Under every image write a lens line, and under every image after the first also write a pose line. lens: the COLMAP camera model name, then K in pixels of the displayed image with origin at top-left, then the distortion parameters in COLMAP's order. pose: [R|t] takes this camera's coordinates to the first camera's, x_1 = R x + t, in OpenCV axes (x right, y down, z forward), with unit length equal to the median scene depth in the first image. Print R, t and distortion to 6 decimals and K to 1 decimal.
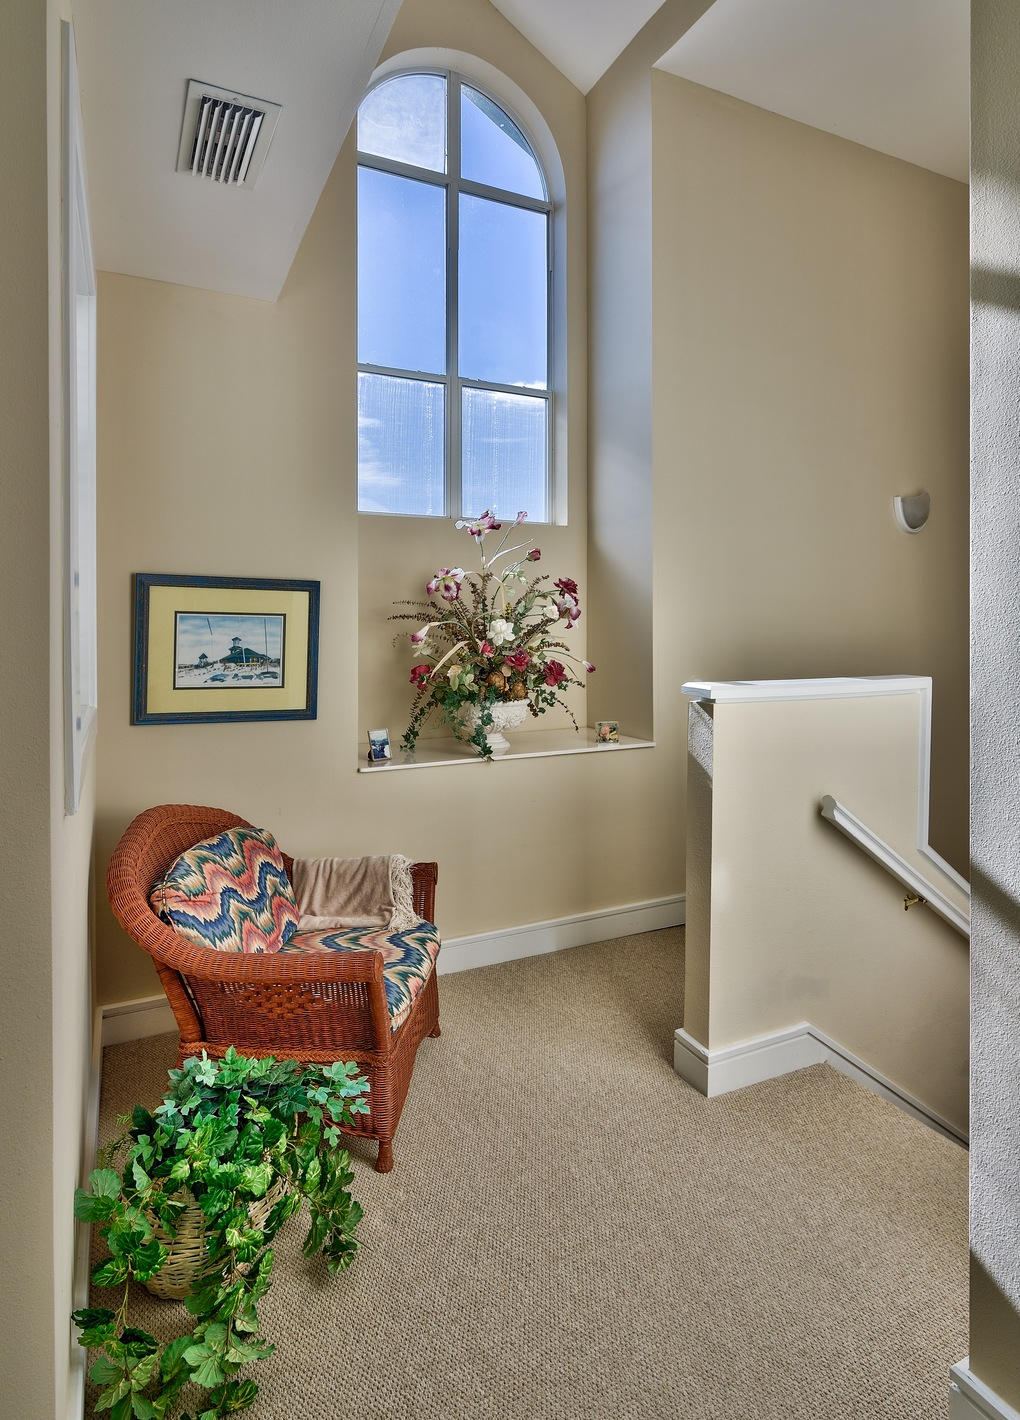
lens RADIAL K [[769.3, 0, 508.9], [0, 769.3, 605.7], [0, 0, 1]] dist [-0.000134, -0.000149]
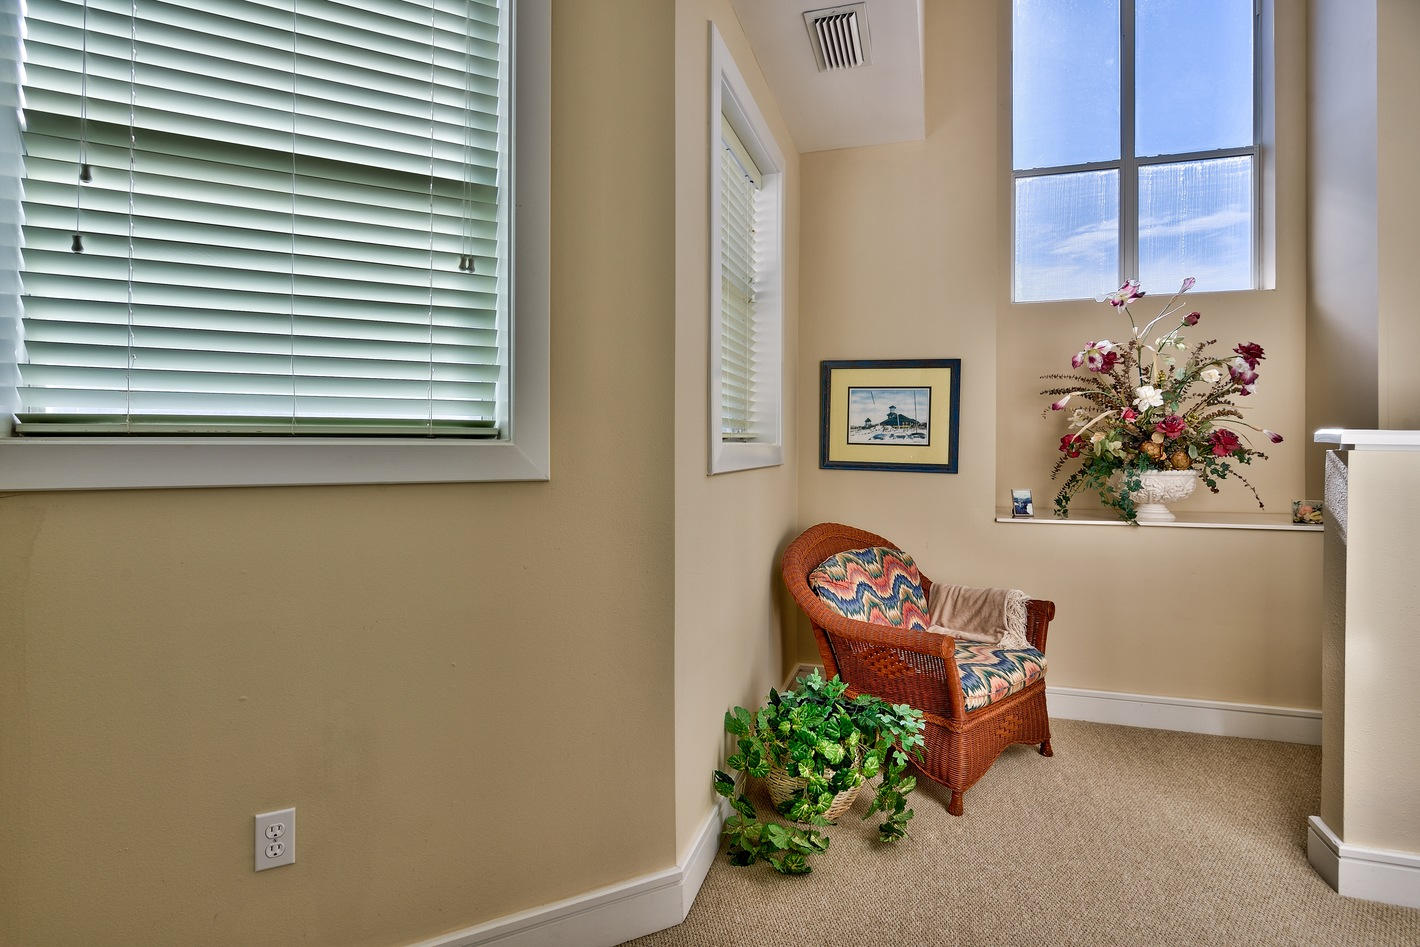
lens RADIAL K [[707.8, 0, 710.5], [0, 707.8, 404.0], [0, 0, 1]] dist [-0.000161, 0.000181]
pose [[0.725889, -0.033567, -0.686992, 0.240642], [0.011457, 0.999260, -0.036720, 0.078948], [0.687716, 0.018784, 0.725737, -0.068755]]
